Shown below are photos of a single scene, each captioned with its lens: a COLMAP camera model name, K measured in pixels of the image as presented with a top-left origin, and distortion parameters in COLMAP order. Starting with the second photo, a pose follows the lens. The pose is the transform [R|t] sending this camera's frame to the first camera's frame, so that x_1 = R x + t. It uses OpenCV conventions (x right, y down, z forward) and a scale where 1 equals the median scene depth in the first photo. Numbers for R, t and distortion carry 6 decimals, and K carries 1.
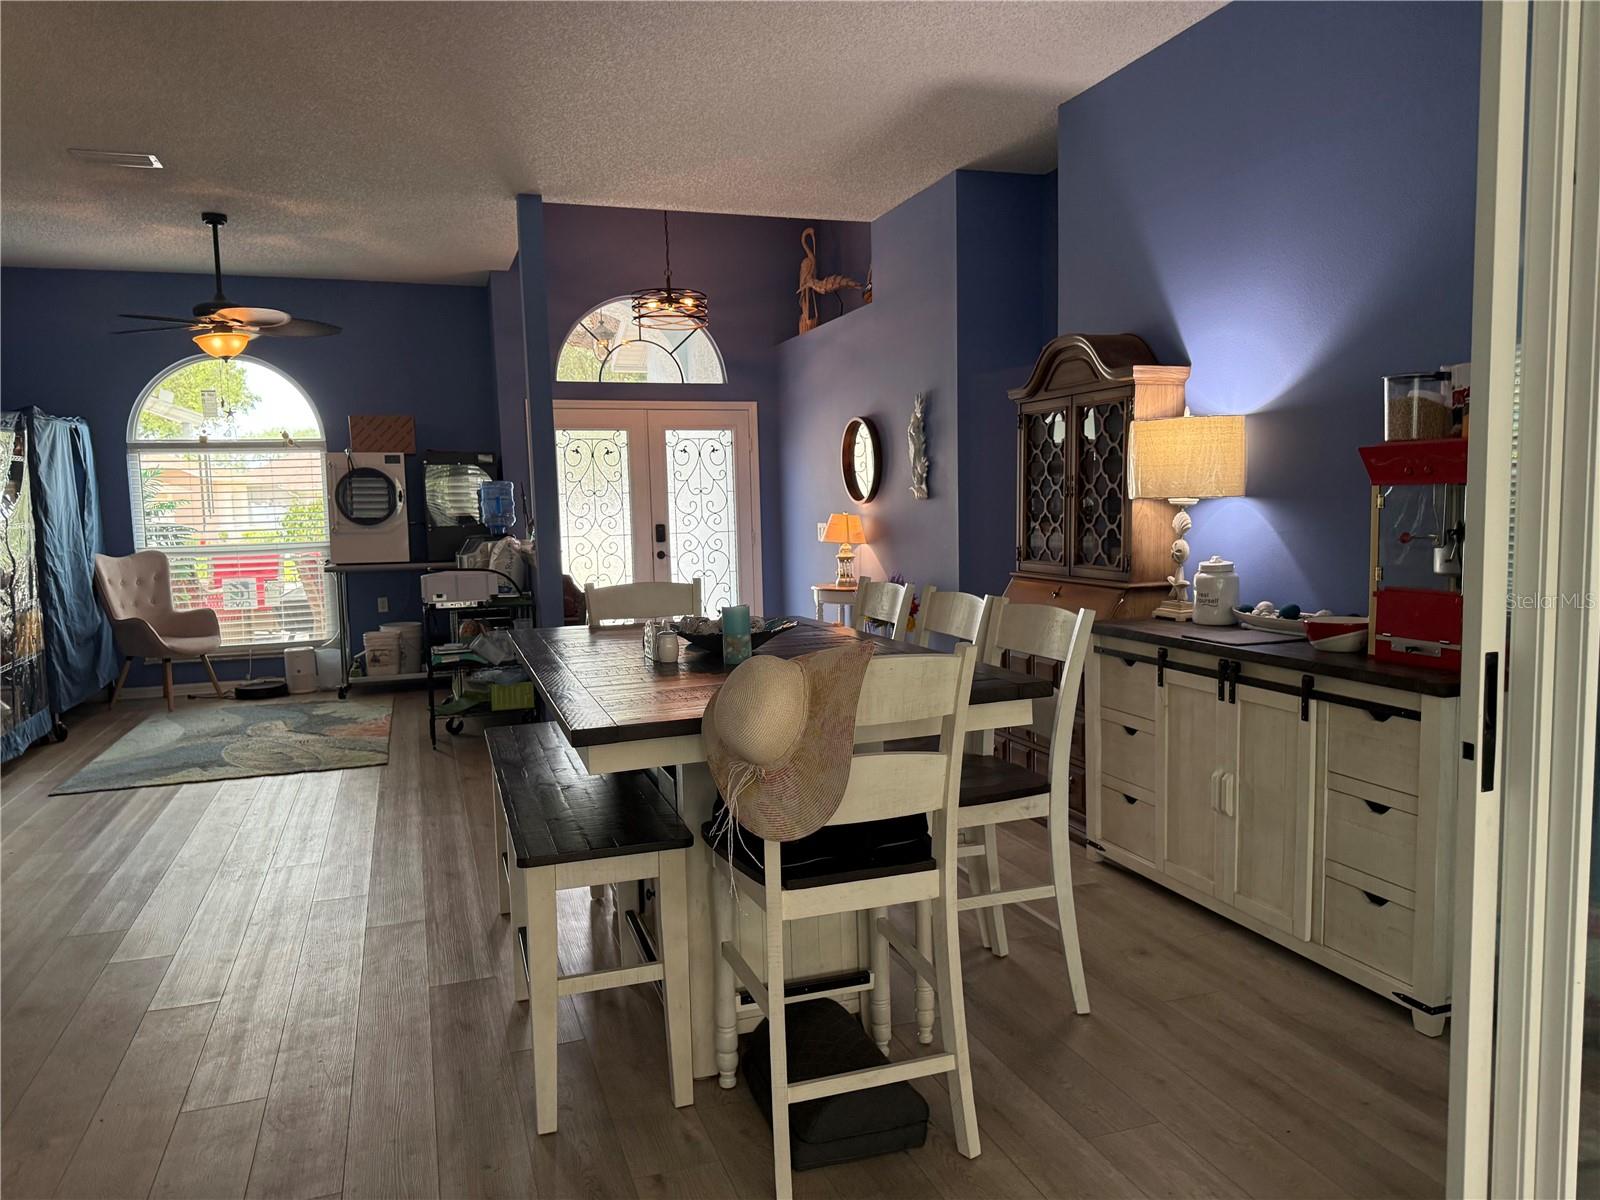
lens RADIAL K [[1133.7, 0, 791.9], [0, 1133.7, 600.2], [0, 0, 1]] dist [0.044627, -0.051255]
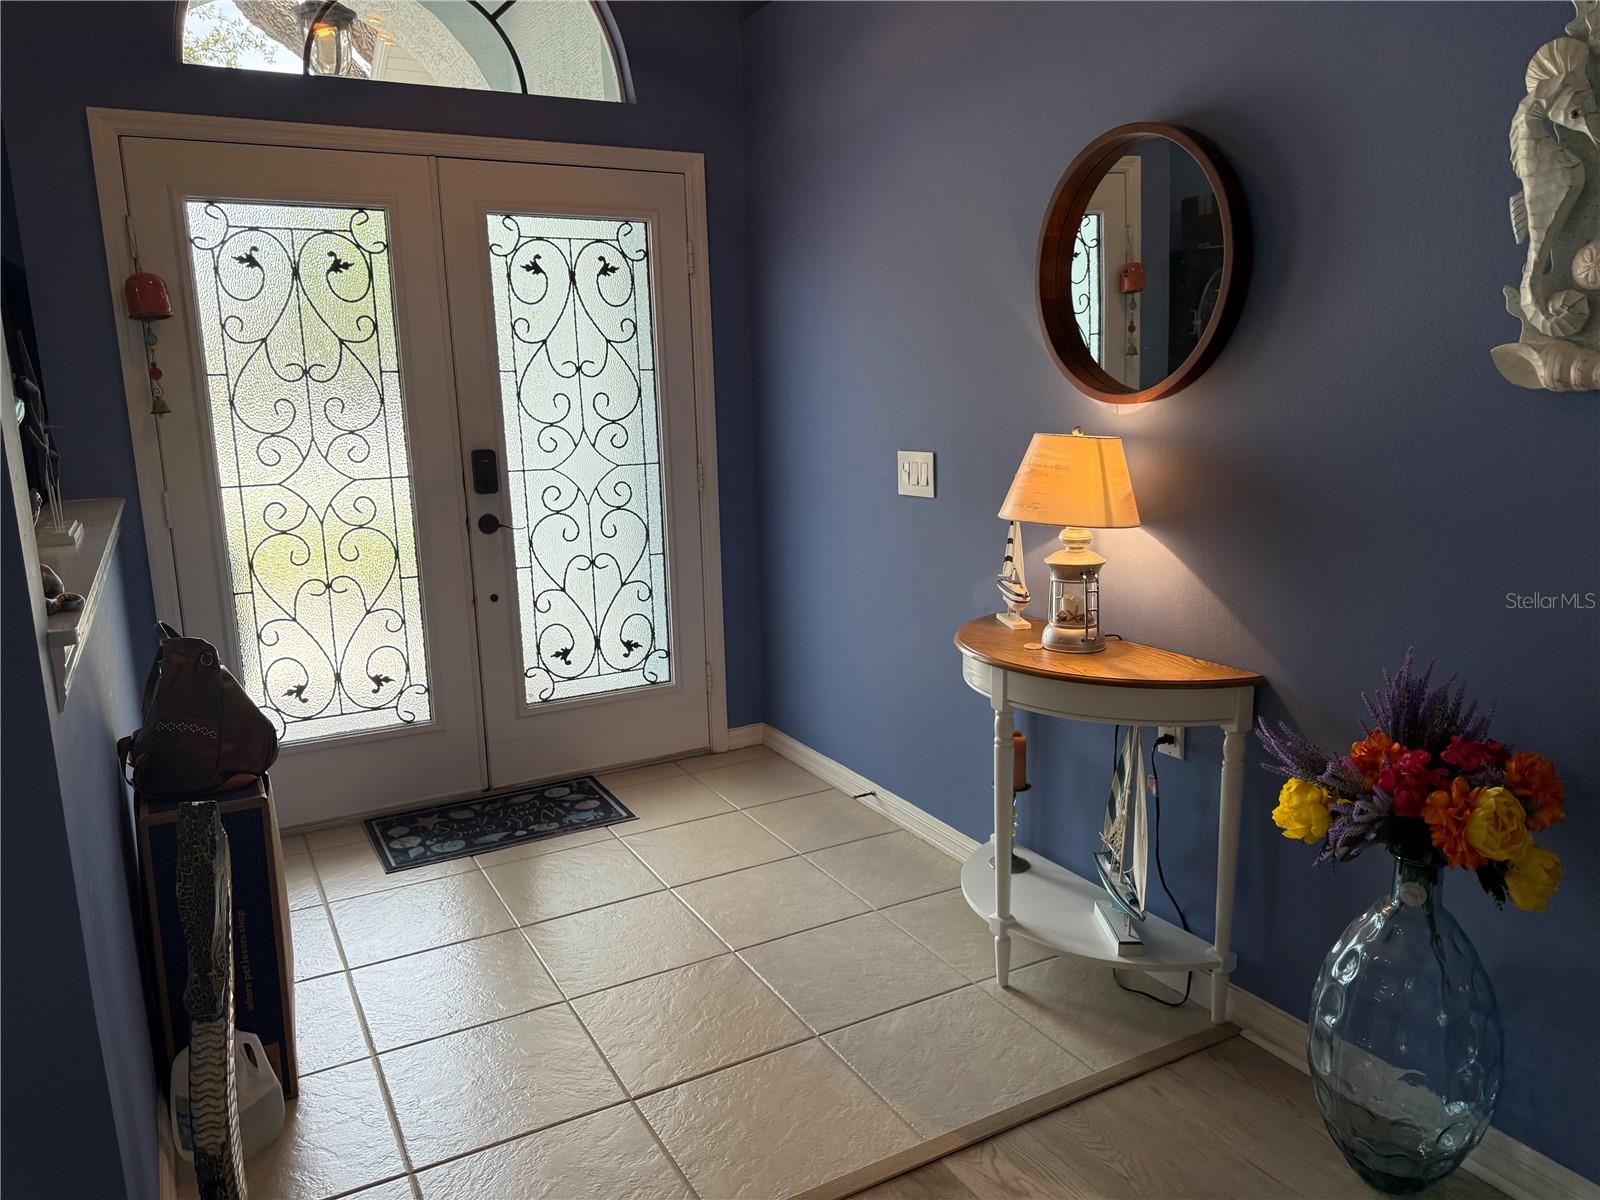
lens RADIAL K [[1133.7, 0, 791.9], [0, 1133.7, 600.2], [0, 0, 1]] dist [0.044627, -0.051255]
pose [[0.984691, -0.032568, 0.171240, -0.078253], [0.014998, 0.994577, 0.102914, -0.053428], [-0.173663, -0.098771, 0.979840, 0.571308]]
